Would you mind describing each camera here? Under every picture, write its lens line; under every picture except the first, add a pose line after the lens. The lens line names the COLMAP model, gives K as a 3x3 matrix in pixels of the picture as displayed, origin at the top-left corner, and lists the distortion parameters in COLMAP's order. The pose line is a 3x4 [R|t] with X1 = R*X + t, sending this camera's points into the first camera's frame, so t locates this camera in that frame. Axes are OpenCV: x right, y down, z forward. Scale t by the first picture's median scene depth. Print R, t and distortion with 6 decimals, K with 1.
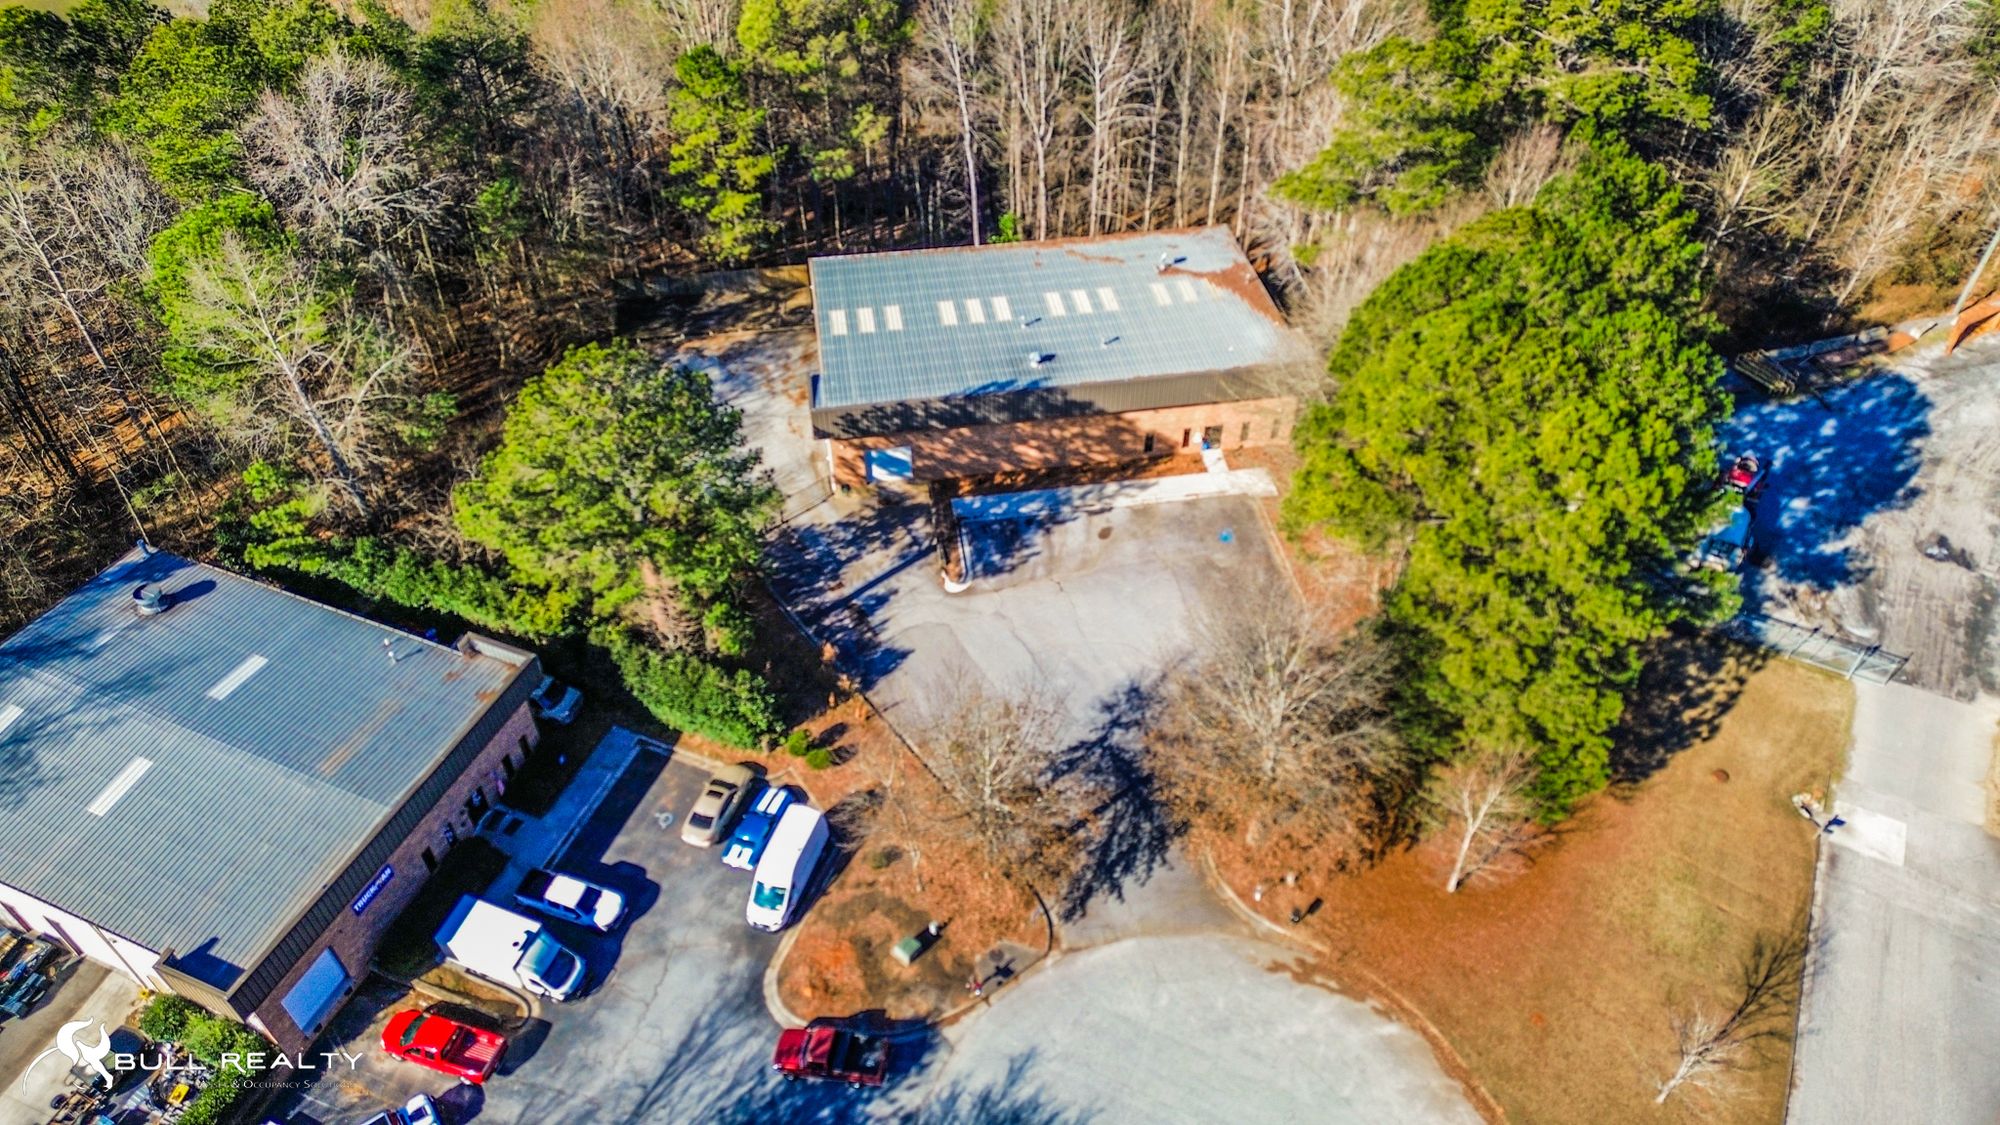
lens RADIAL K [[1372.7, 0, 1000.9], [0, 1372.7, 557.2], [0, 0, 1]] dist [0.090549, -0.096851]
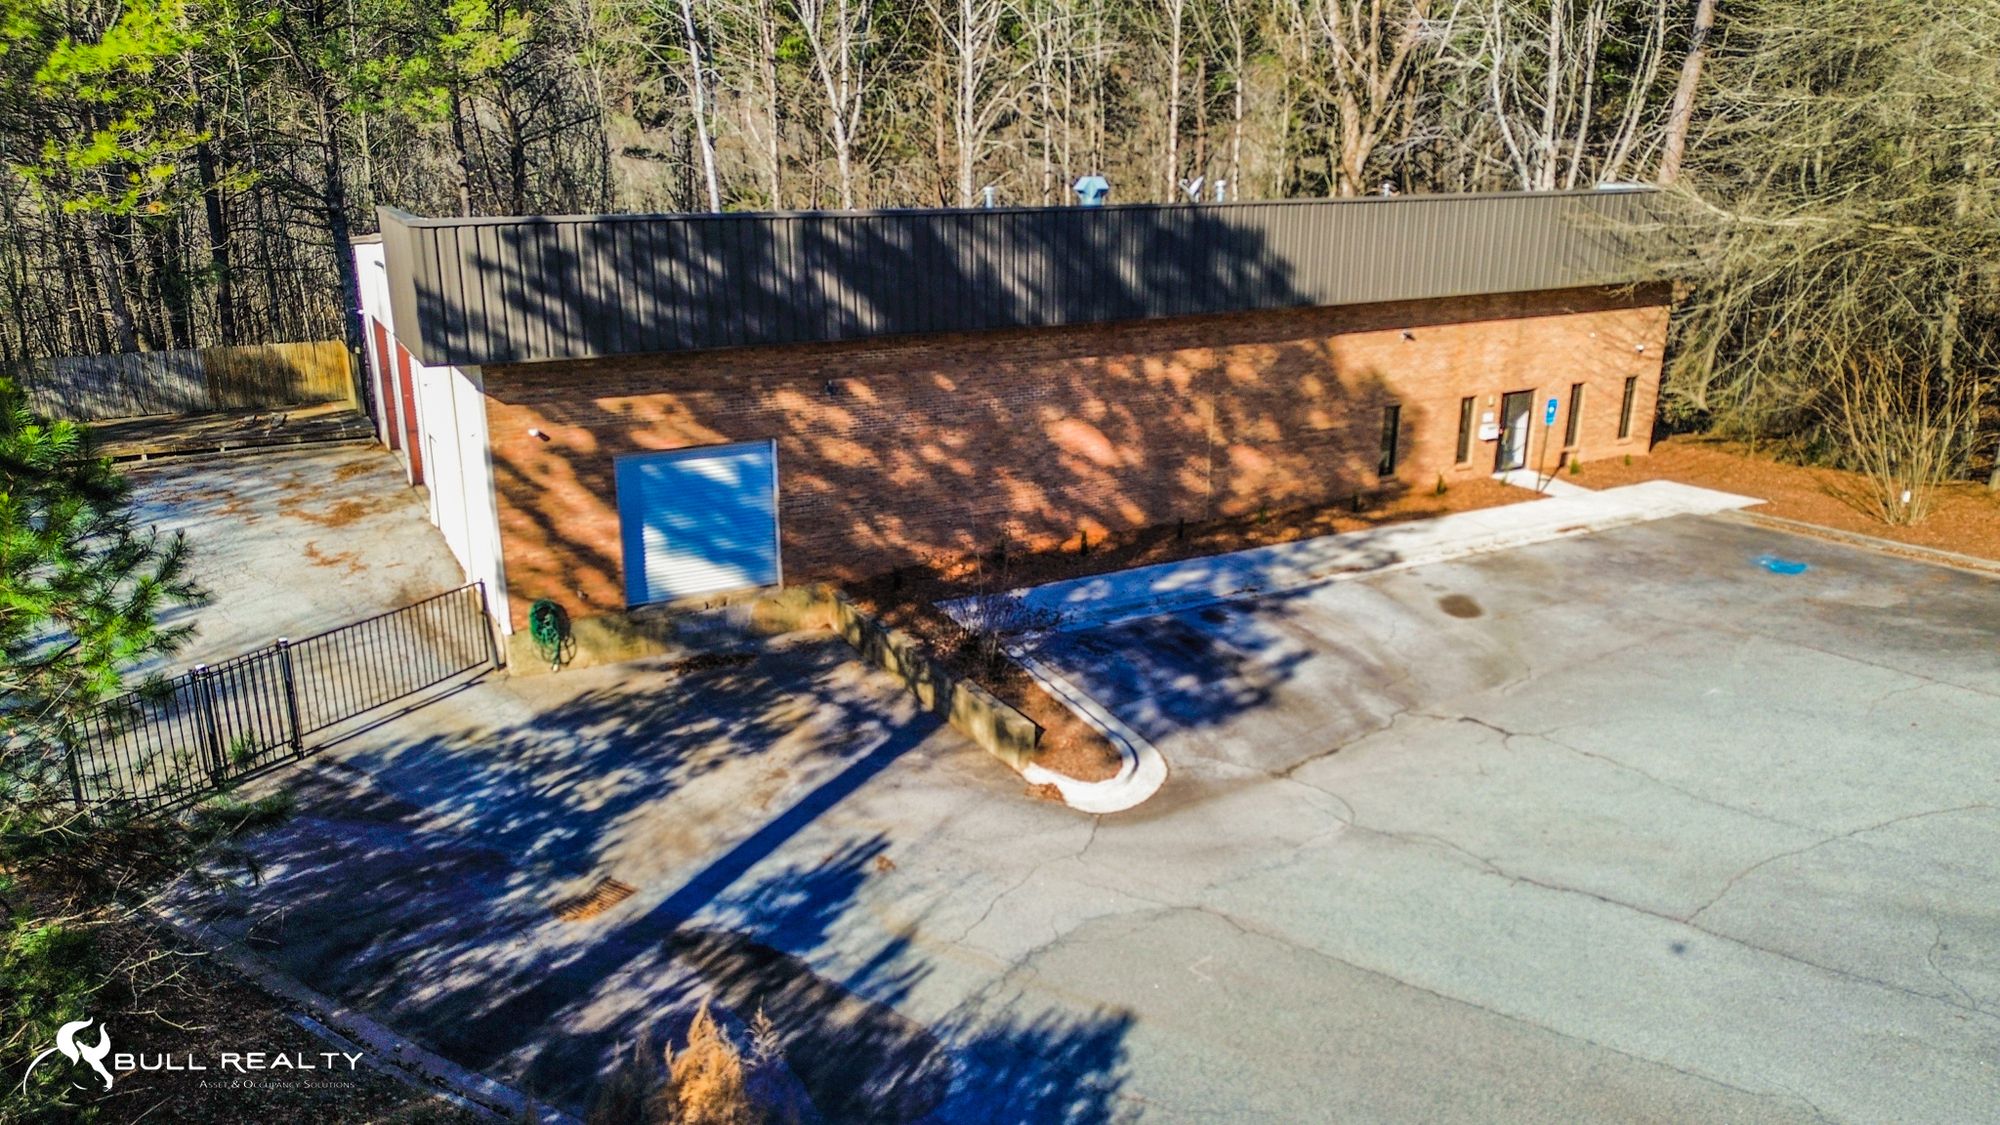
lens RADIAL K [[1386.2, 0, 1024.9], [0, 1386.2, 556.0], [0, 0, 1]] dist [-0.001644, 0.000126]
pose [[0.931620, -0.085594, 0.353210, -0.153802], [0.237836, 0.878452, -0.414434, 0.096868], [-0.274805, 0.470101, 0.838741, 0.925687]]
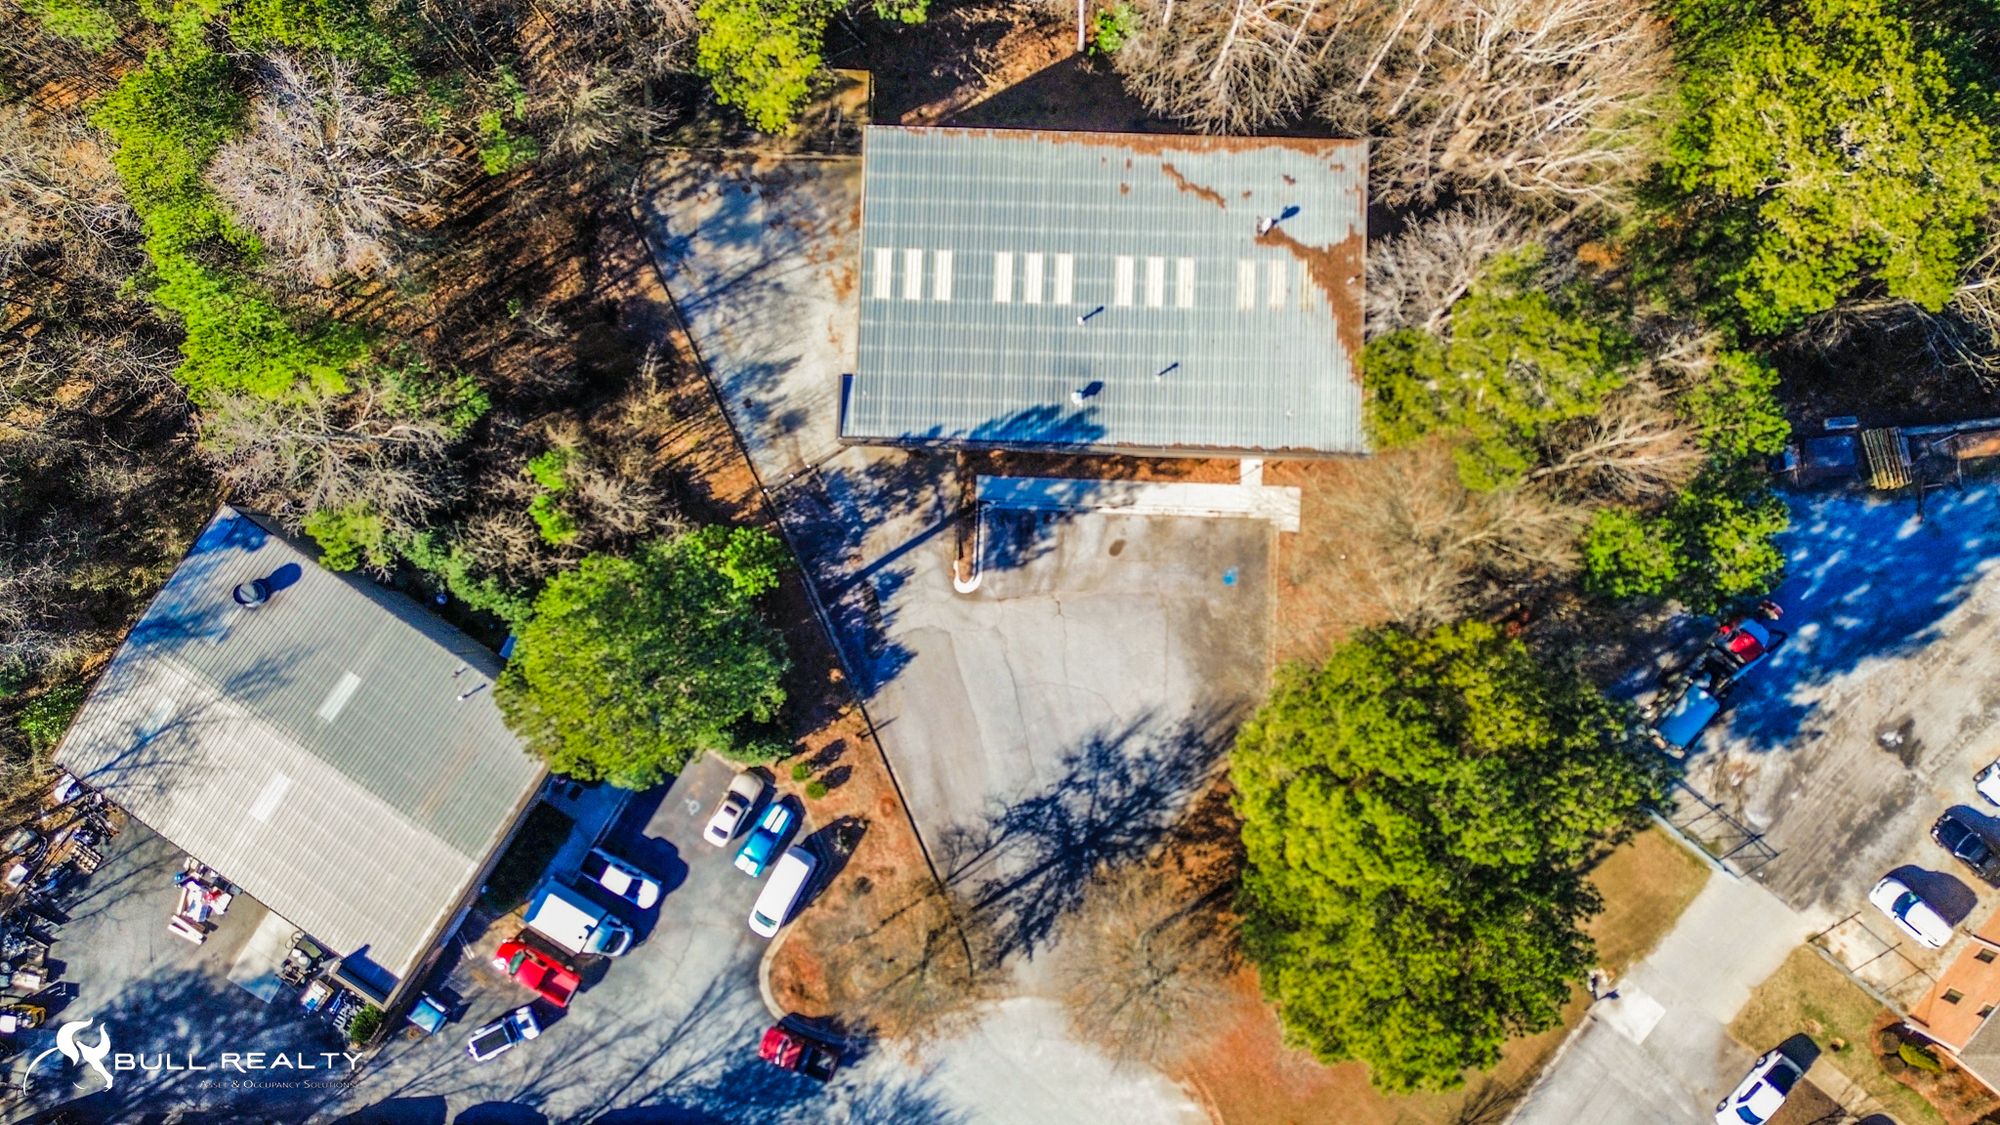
lens RADIAL K [[1372.7, 0, 1000.9], [0, 1372.7, 557.2], [0, 0, 1]] dist [0.090549, -0.096851]
pose [[0.982716, 0.184011, -0.020224, 0.014874], [-0.119257, 0.712849, 0.691104, -0.873689], [0.141587, -0.676747, 0.722473, 0.287506]]
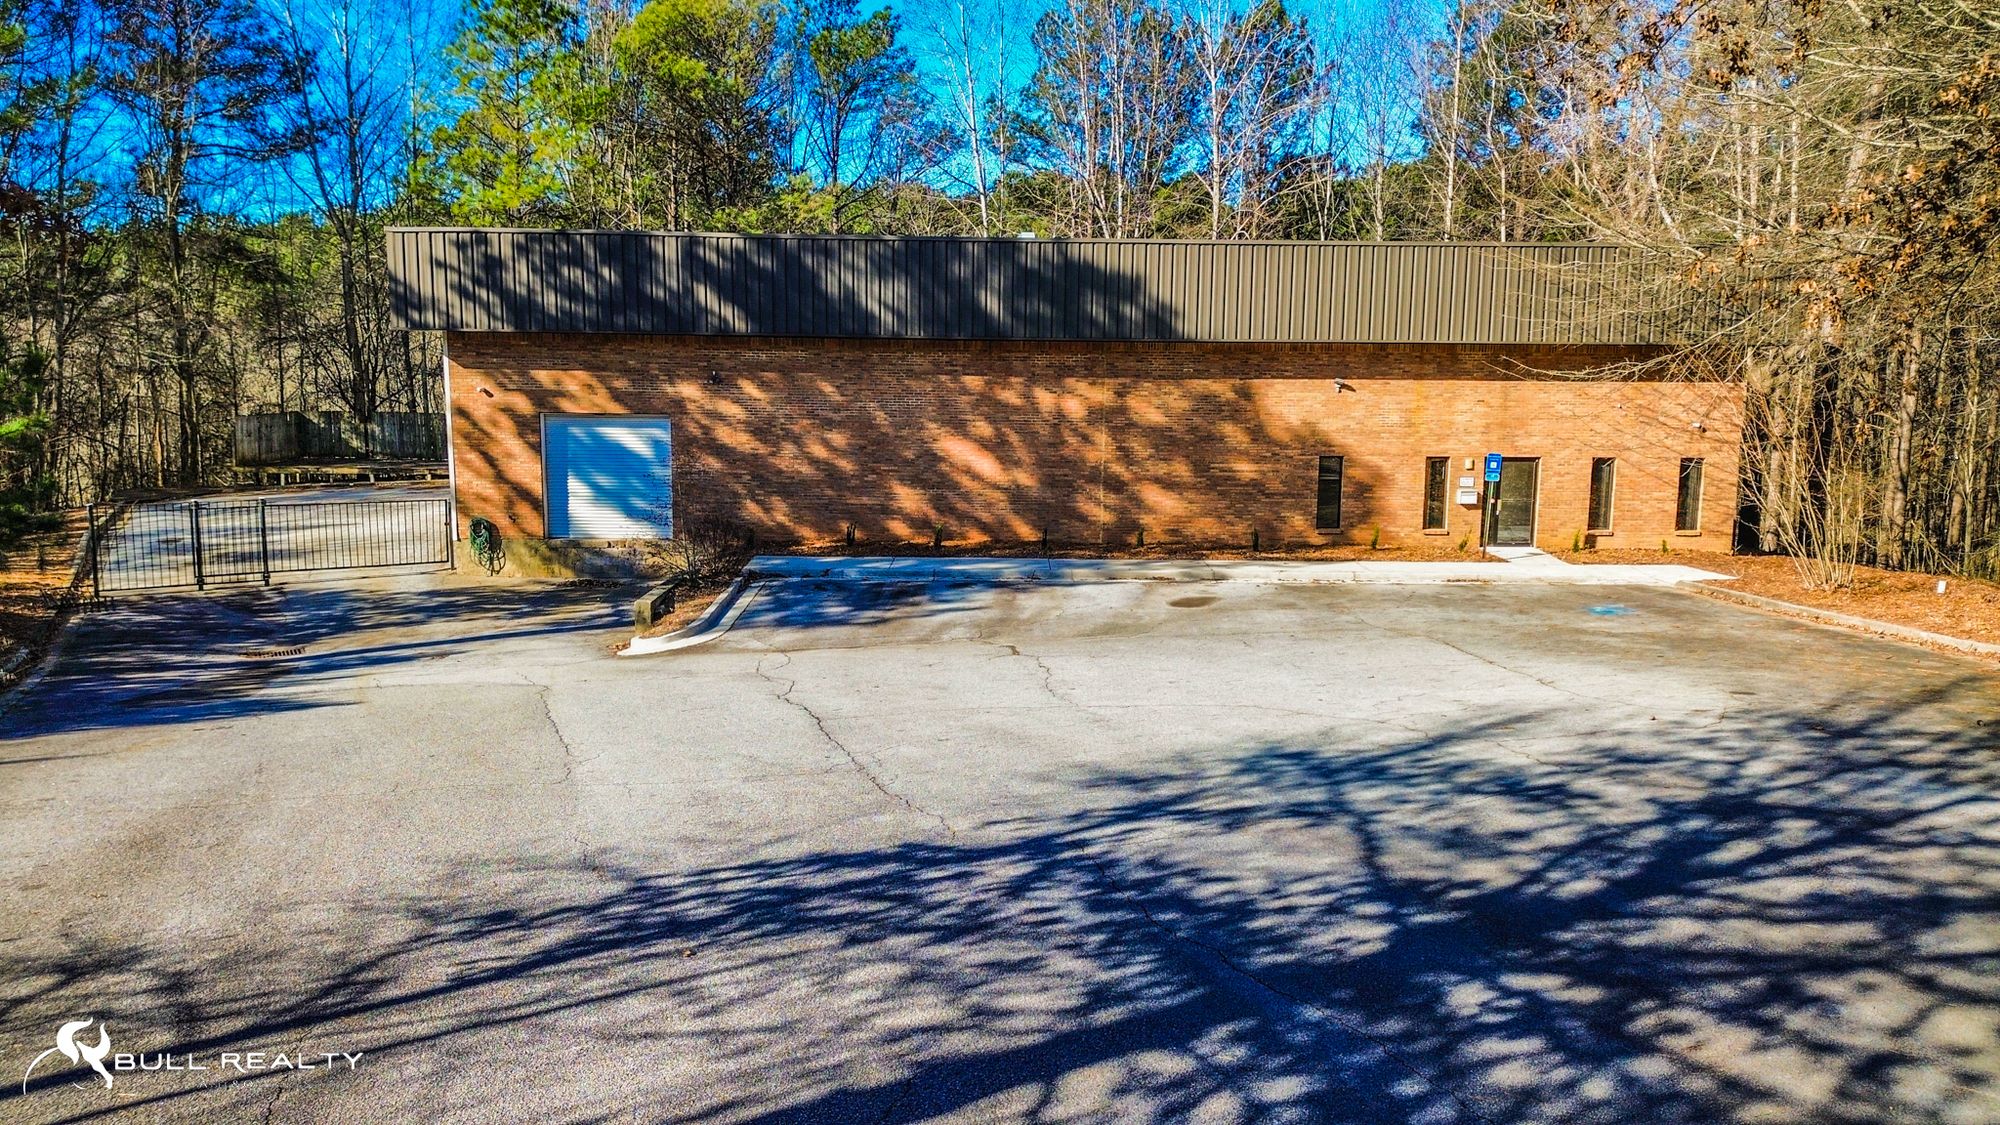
lens RADIAL K [[1372.7, 0, 1000.9], [0, 1372.7, 557.2], [0, 0, 1]] dist [0.090549, -0.096851]
pose [[0.991742, 0.038511, -0.122326, 0.084125], [-0.105149, 0.790255, -0.603689, 0.206519], [0.073420, 0.611567, 0.787779, 0.907962]]
